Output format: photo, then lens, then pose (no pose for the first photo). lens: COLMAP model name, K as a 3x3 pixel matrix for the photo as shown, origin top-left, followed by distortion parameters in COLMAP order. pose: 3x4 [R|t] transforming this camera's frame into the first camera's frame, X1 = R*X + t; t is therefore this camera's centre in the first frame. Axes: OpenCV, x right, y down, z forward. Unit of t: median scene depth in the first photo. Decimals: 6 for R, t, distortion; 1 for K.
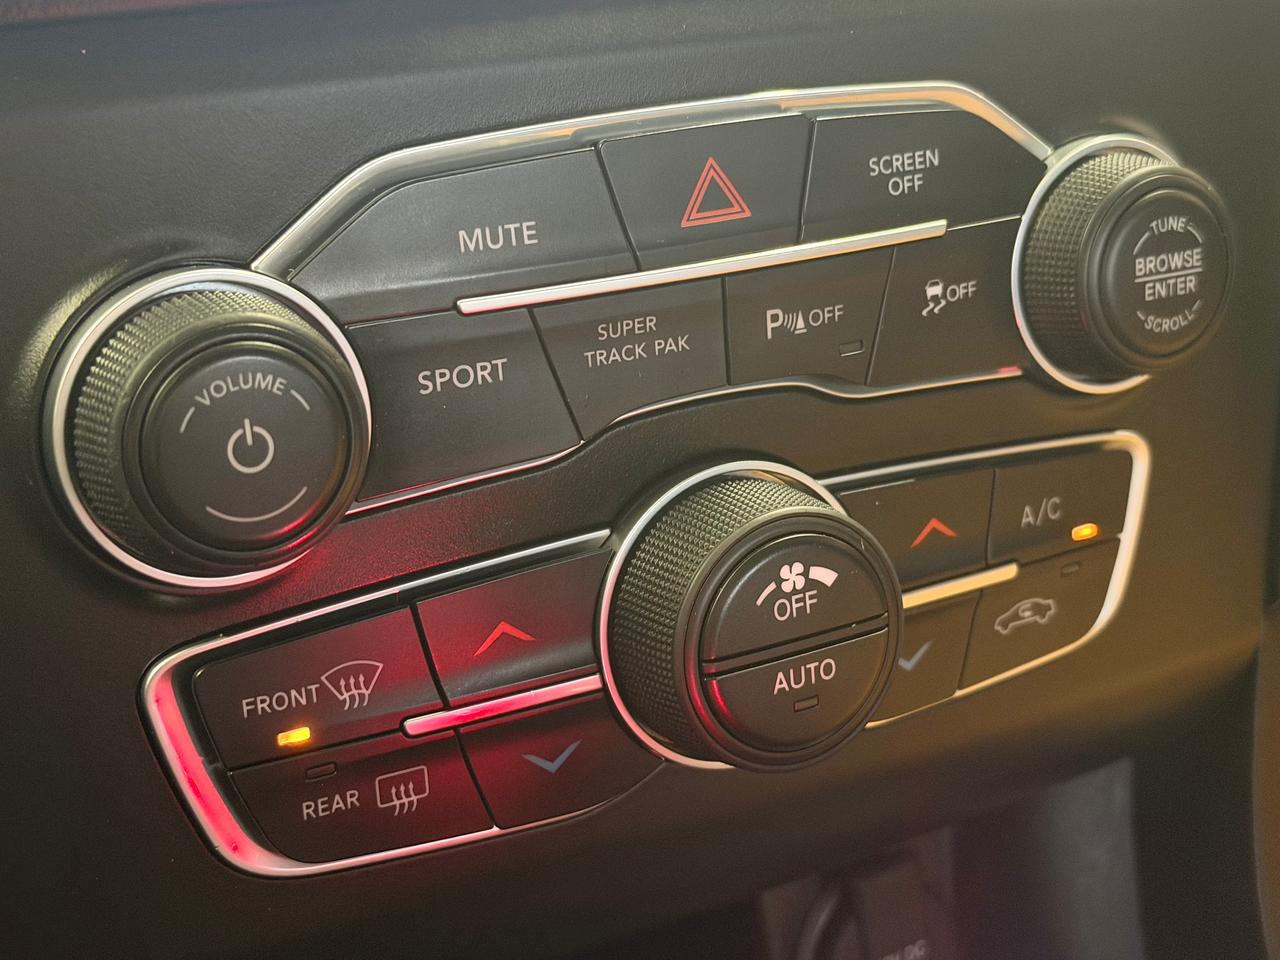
lens RADIAL K [[2055.2, 0, 636.5], [0, 2055.2, 472.6], [0, 0, 1]] dist [0.090881, 0.000000]
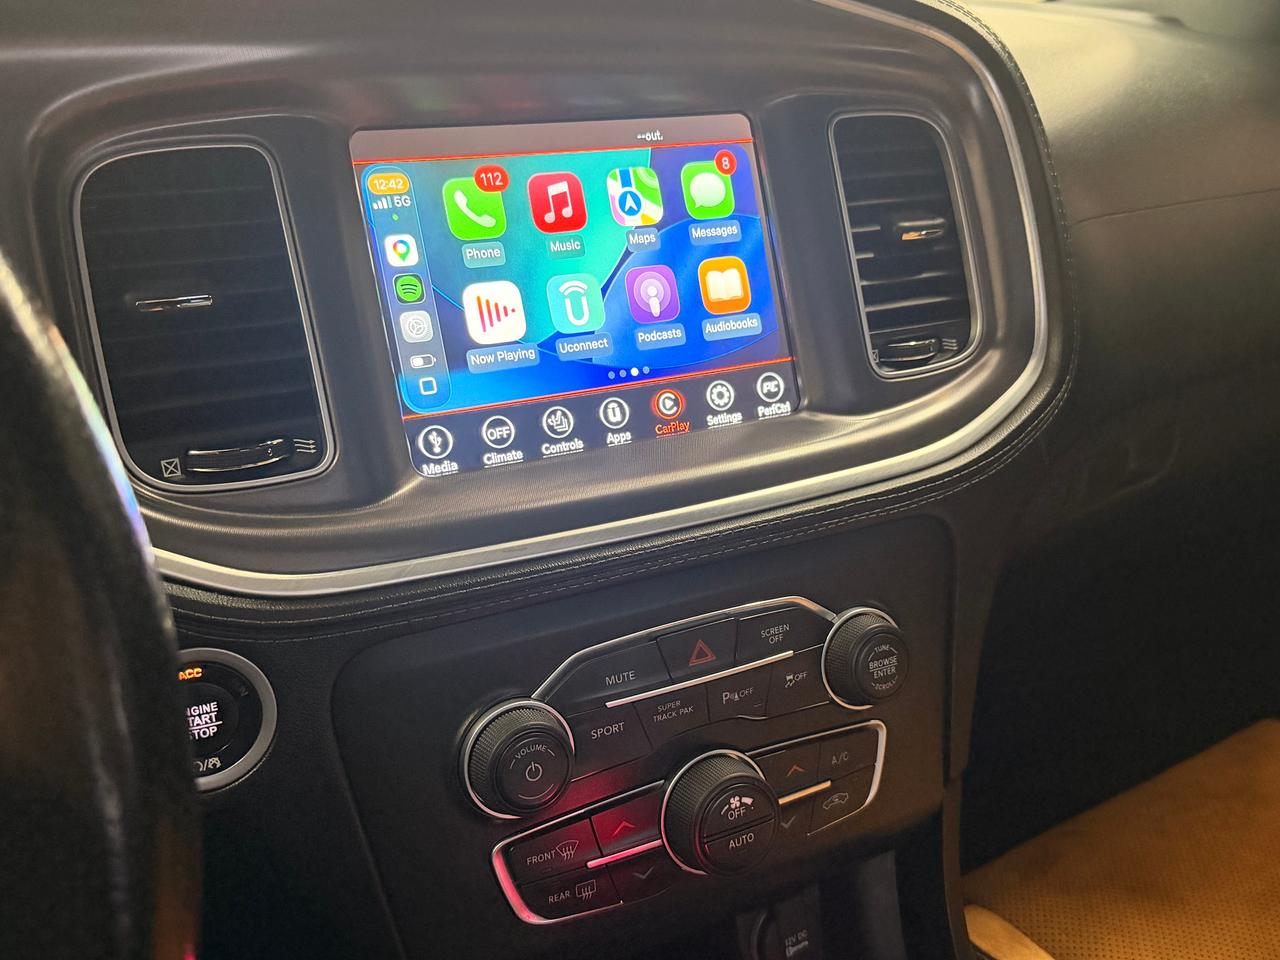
lens RADIAL K [[1166.2, 0, 628.0], [0, 1166.2, 481.7], [0, 0, 1]] dist [0.108398, 0.005362]
pose [[0.998853, -0.020048, -0.043484, 0.013341], [0.015854, 0.995377, -0.094731, -0.206976], [0.045182, 0.093932, 0.994553, -0.502742]]
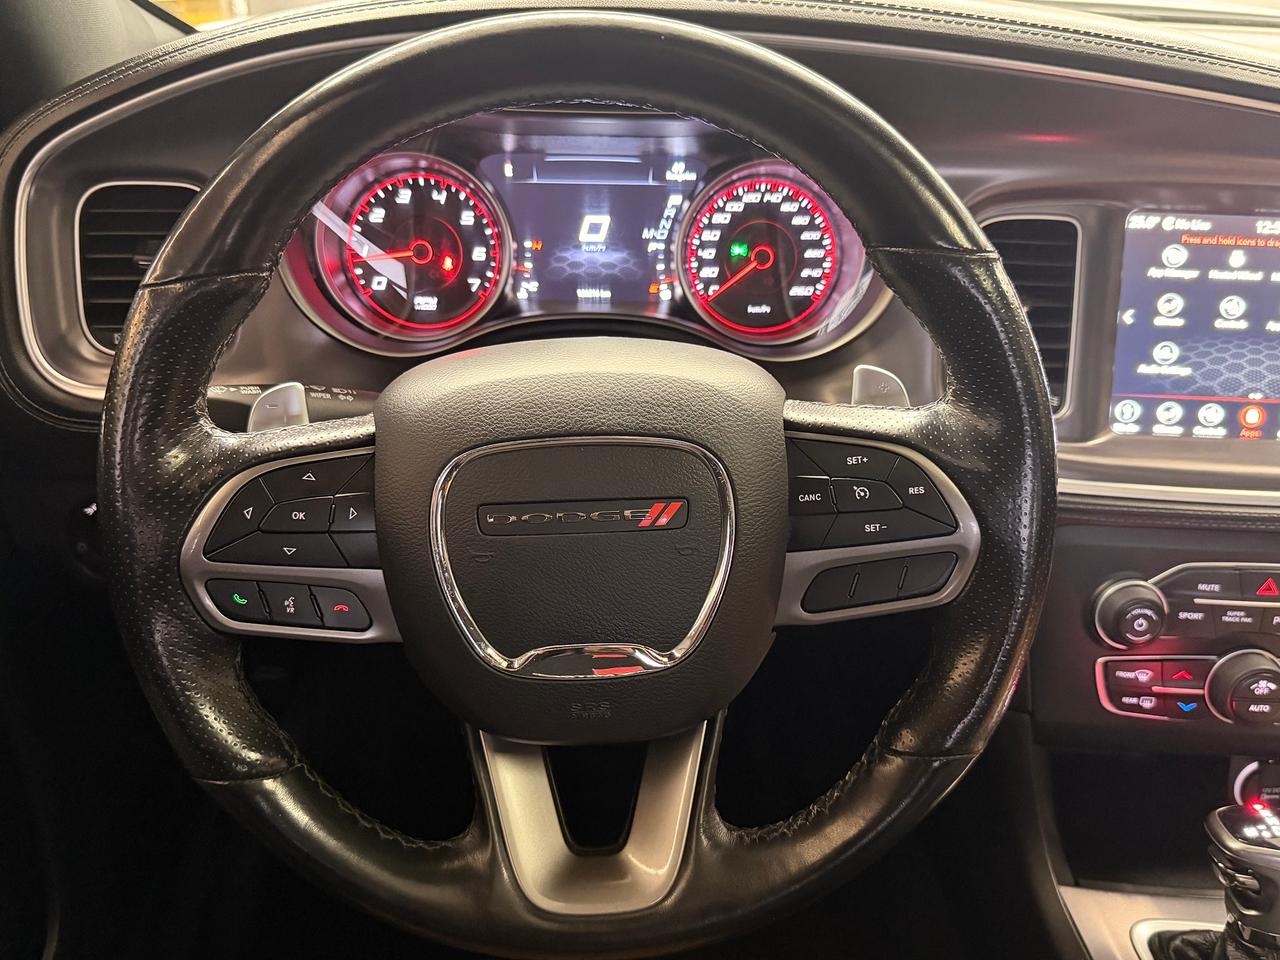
lens RADIAL K [[1066.5, 0, 668.5], [0, 1066.5, 479.5], [0, 0, 1]] dist [-0.006750, -0.006583]
pose [[0.859551, 0.247546, -0.447094, -0.090859], [-0.233956, 0.968401, 0.086394, -0.238494], [0.454353, 0.030341, 0.890305, -1.356942]]
